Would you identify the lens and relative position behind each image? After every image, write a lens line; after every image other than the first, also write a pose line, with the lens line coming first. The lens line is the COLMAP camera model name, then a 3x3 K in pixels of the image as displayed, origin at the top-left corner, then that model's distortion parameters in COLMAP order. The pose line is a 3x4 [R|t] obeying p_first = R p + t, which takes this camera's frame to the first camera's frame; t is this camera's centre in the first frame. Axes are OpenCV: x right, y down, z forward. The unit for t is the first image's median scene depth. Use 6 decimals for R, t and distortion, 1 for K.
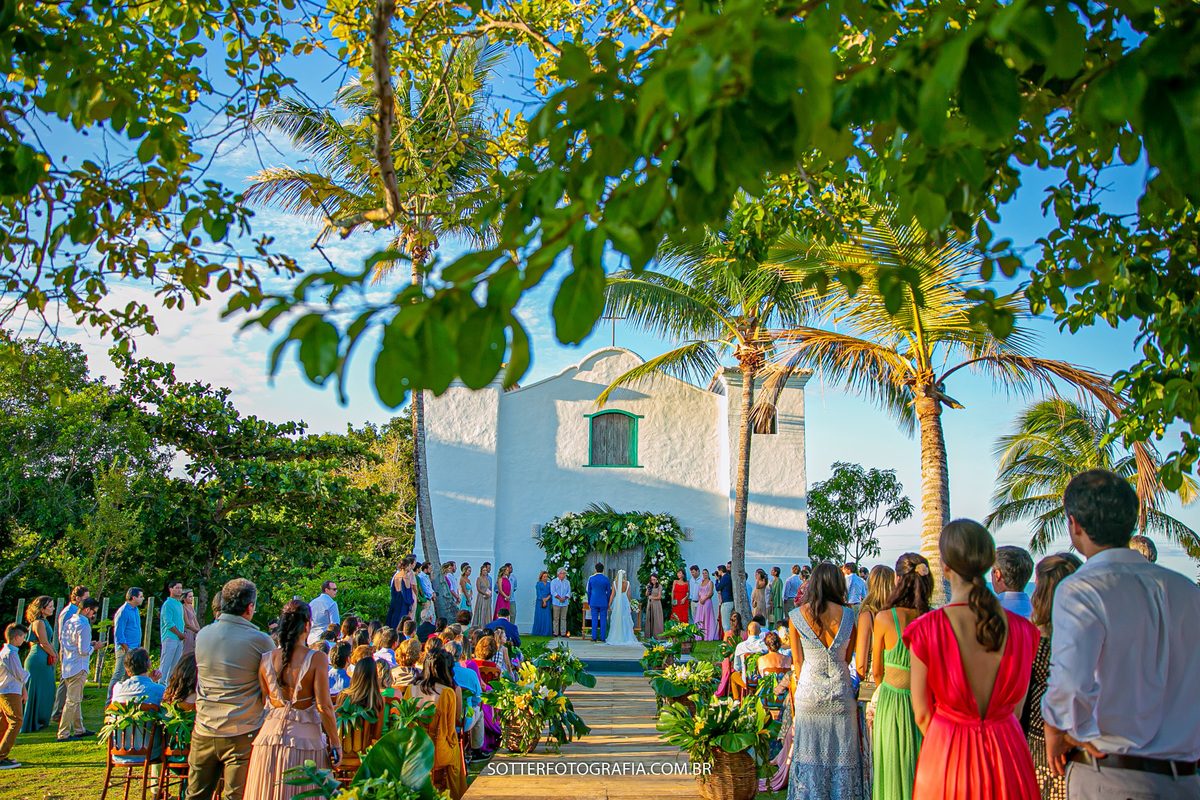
lens RADIAL K [[869.4, 0, 600.0], [0, 869.4, 400.0], [0, 0, 1]] dist [-0.065979, 0.003499]
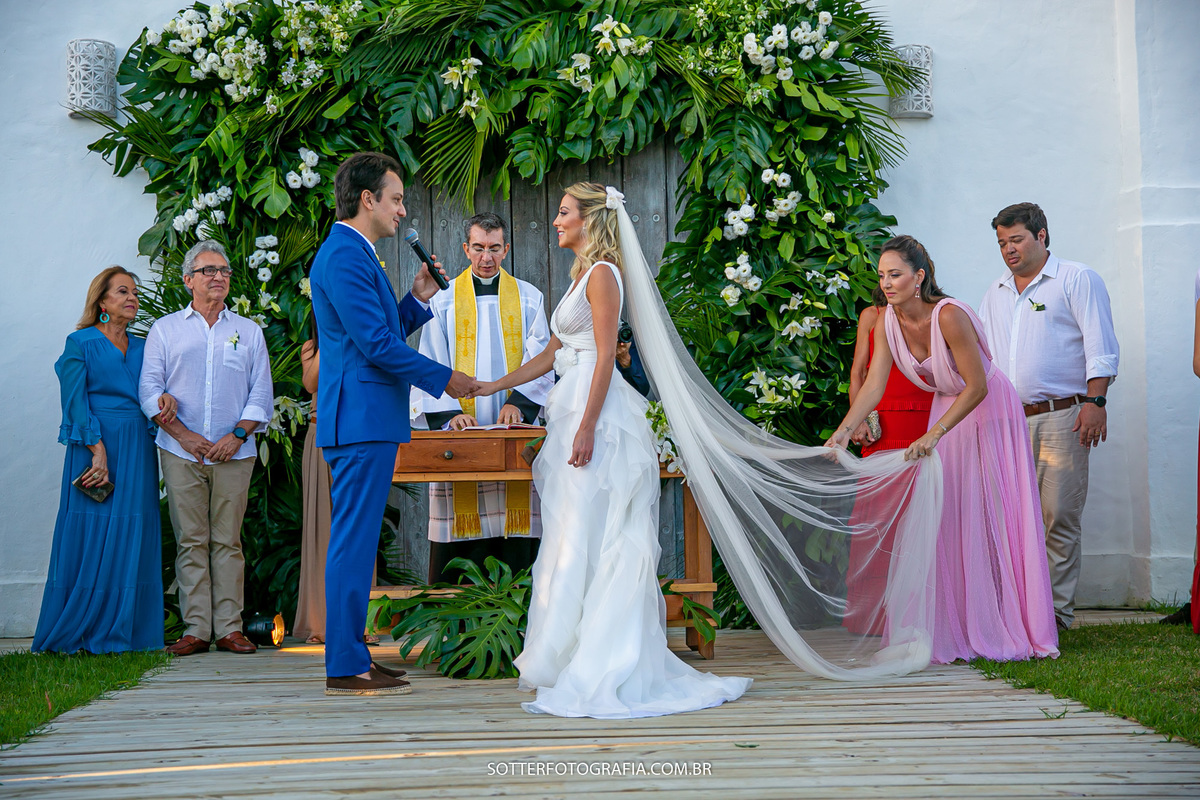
lens RADIAL K [[1640.9, 0, 600.0], [0, 1640.9, 400.0], [0, 0, 1]] dist [0.095010, 0.041428]
pose [[0.997088, -0.036198, 0.067123, 0.007169], [0.028465, 0.993212, 0.112777, 0.182960], [-0.070750, -0.110538, 0.991350, 0.646462]]
